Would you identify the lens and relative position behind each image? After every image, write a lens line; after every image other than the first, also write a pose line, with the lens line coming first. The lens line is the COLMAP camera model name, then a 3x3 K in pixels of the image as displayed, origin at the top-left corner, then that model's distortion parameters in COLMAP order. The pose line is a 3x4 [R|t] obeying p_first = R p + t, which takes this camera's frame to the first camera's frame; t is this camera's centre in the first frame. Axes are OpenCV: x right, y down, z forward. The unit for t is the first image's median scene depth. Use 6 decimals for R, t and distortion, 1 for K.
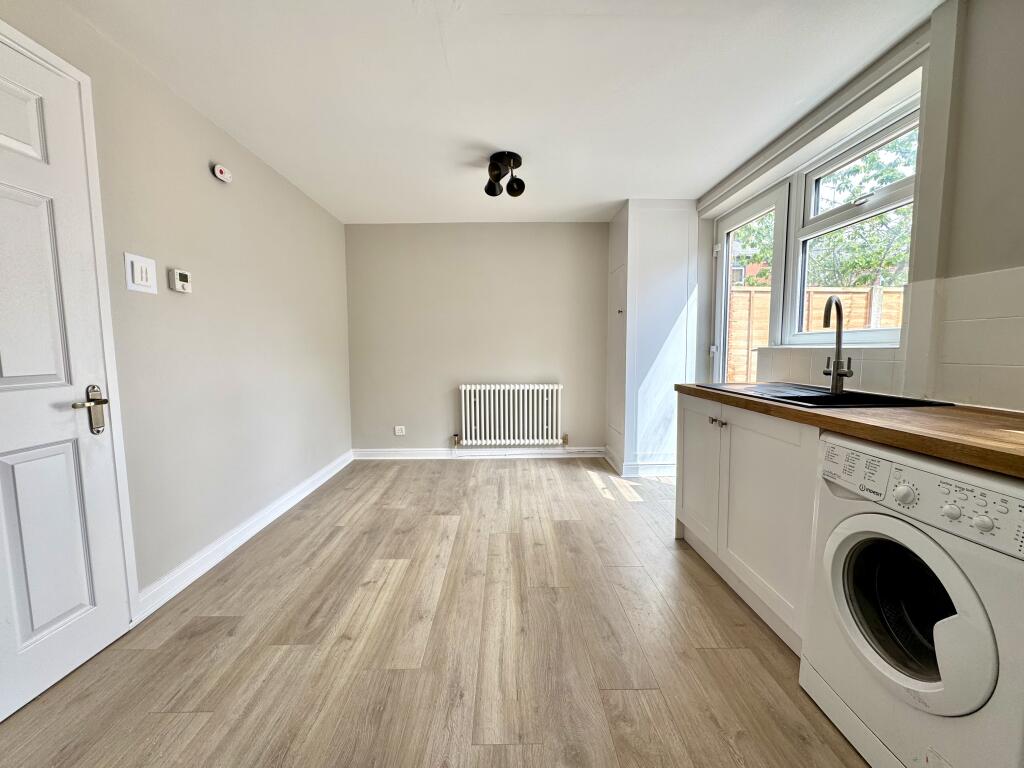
lens RADIAL K [[407.6, 0, 512.0], [0, 407.6, 384.0], [0, 0, 1]] dist [-0.002473, -0.000054]
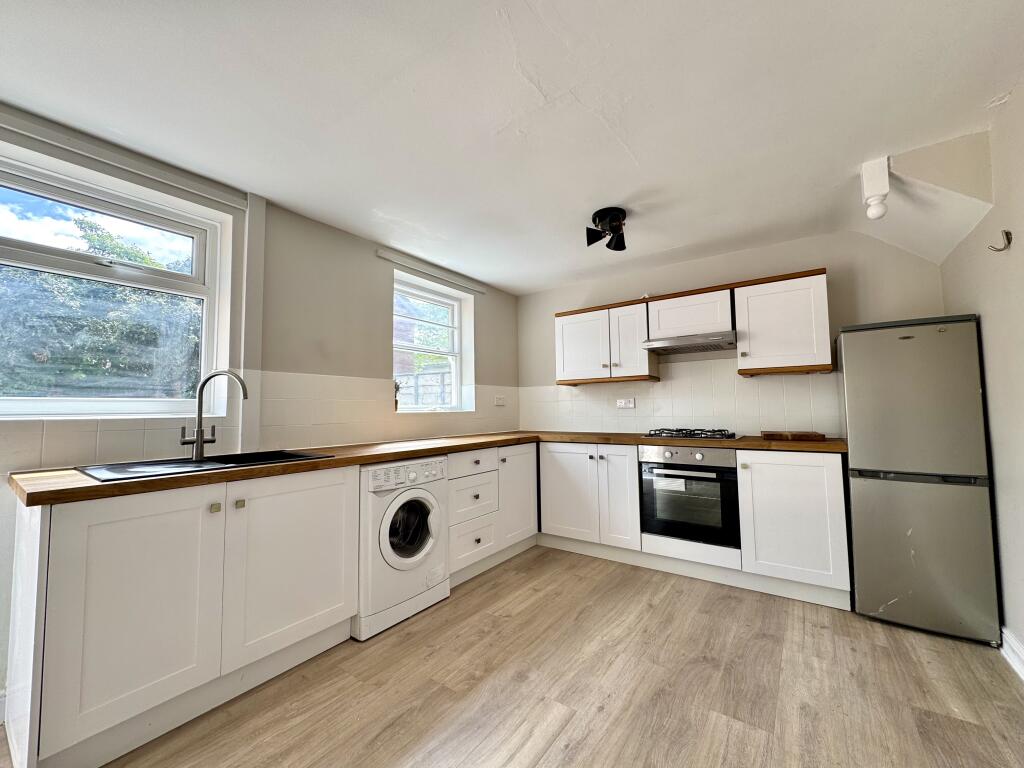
lens RADIAL K [[407.6, 0, 512.0], [0, 407.6, 384.0], [0, 0, 1]] dist [-0.002473, -0.000054]
pose [[-0.799874, 0.053893, 0.597744, -0.510331], [0.068567, 0.997645, 0.001805, -0.125126], [-0.596239, 0.042429, -0.801685, 1.404285]]
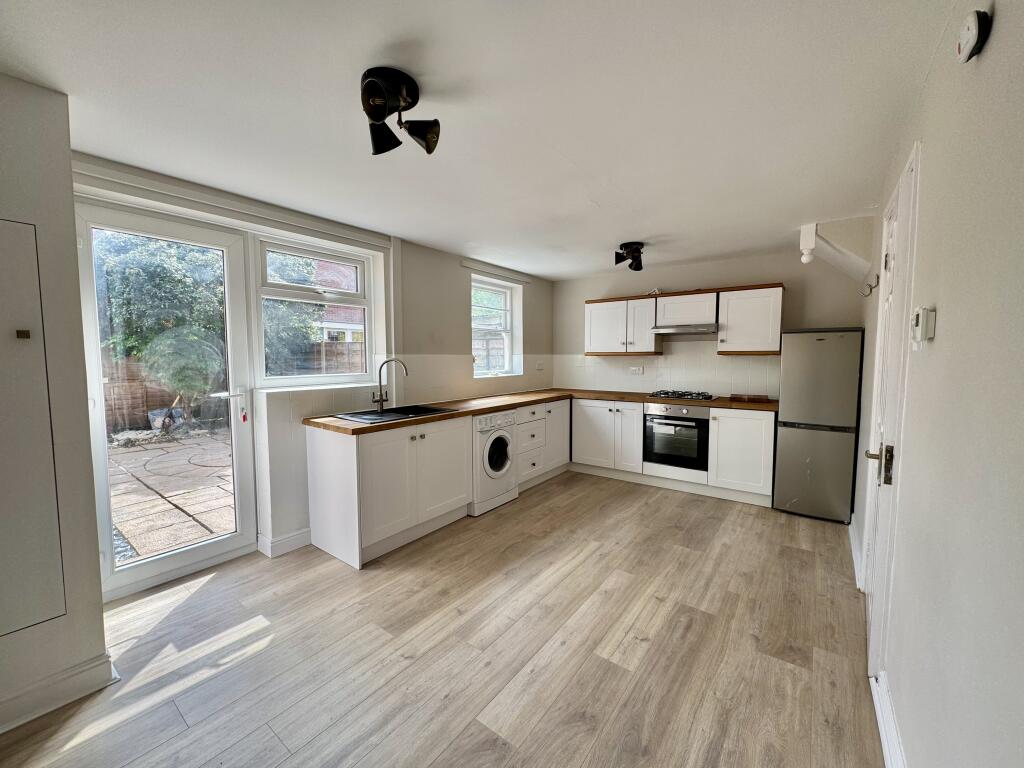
lens RADIAL K [[407.6, 0, 512.0], [0, 407.6, 384.0], [0, 0, 1]] dist [-0.002473, -0.000054]
pose [[-0.788754, -0.034689, 0.613729, -0.767073], [0.059880, 0.989322, 0.132875, -0.310014], [-0.611786, 0.141556, -0.778255, 2.093770]]
